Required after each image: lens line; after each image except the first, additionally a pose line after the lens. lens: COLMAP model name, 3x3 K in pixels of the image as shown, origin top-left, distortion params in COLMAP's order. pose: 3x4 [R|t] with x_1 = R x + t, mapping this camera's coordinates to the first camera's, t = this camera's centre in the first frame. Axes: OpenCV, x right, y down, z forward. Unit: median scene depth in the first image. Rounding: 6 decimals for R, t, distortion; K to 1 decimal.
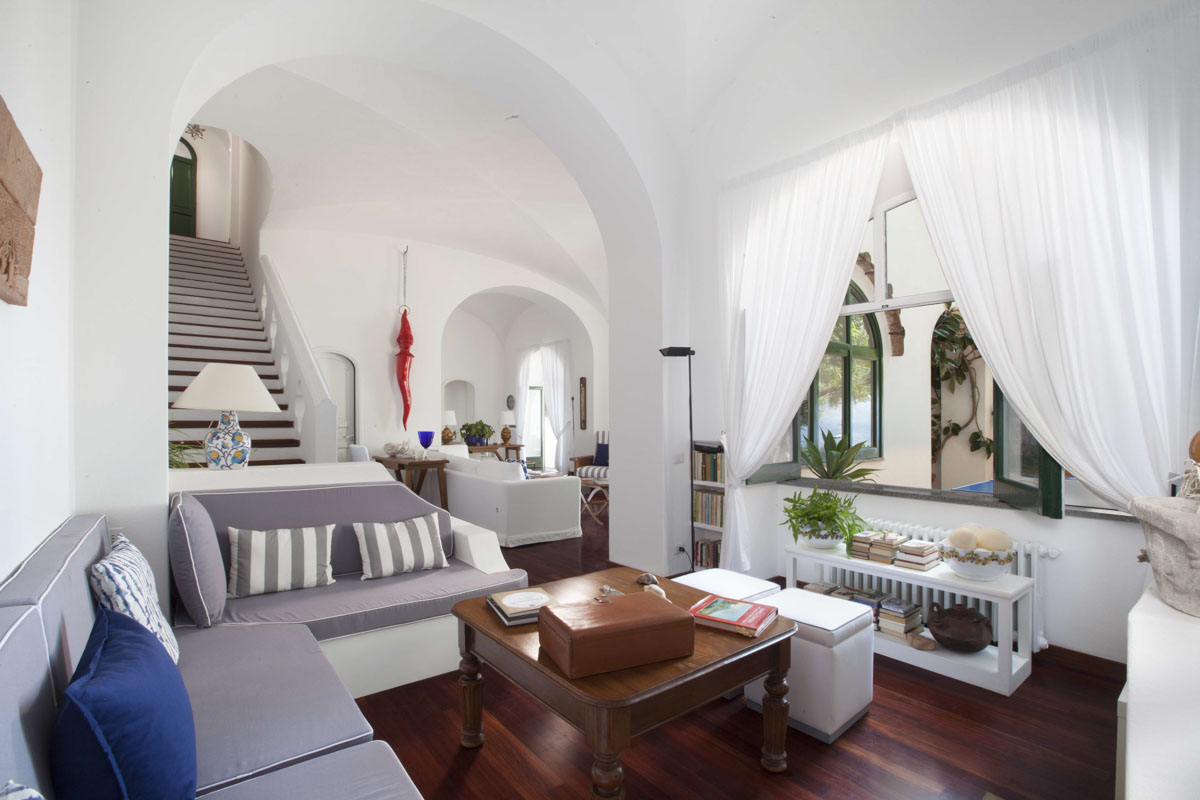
lens RADIAL K [[548.4, 0, 601.2], [0, 548.4, 408.7], [0, 0, 1]] dist [-0.000950, -0.000050]
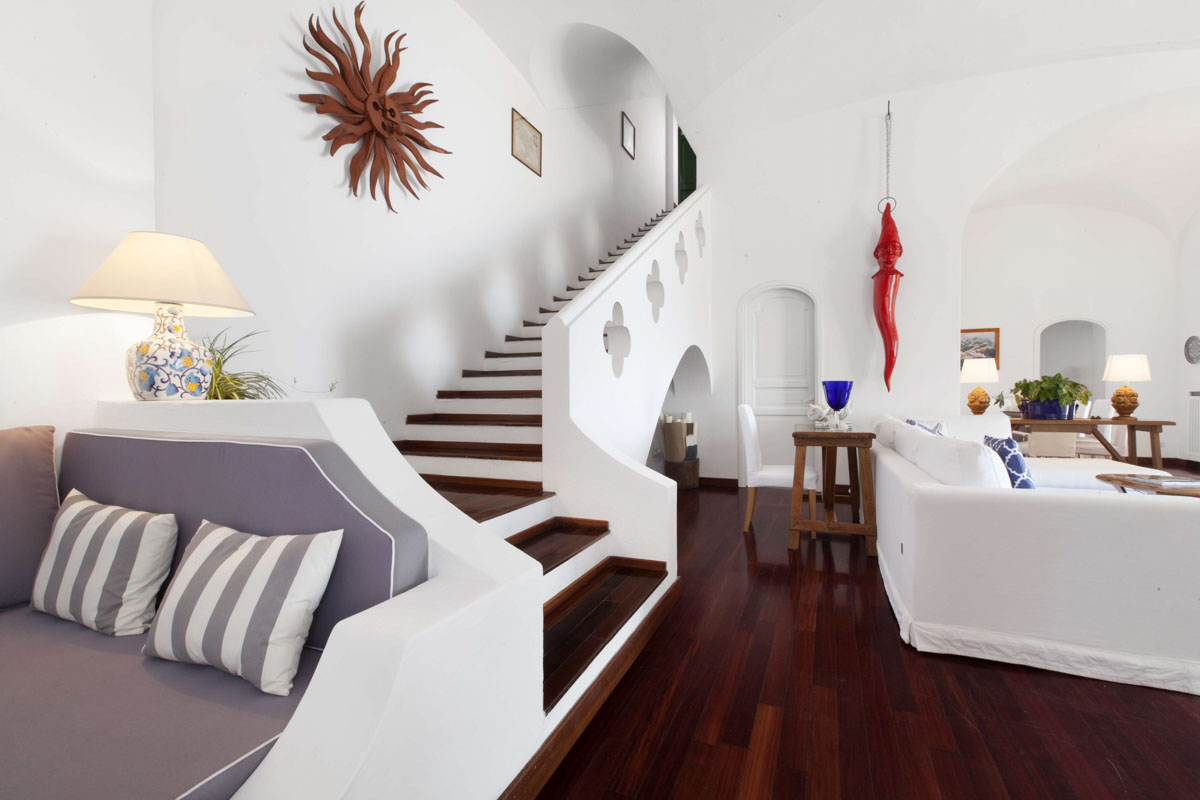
lens RADIAL K [[548.4, 0, 601.2], [0, 548.4, 408.7], [0, 0, 1]] dist [-0.000950, -0.000050]
pose [[0.491239, 0.010610, -0.870960, 0.042267], [0.020986, 0.999491, 0.024012, 0.038457], [0.870772, -0.030073, 0.490766, 0.380005]]
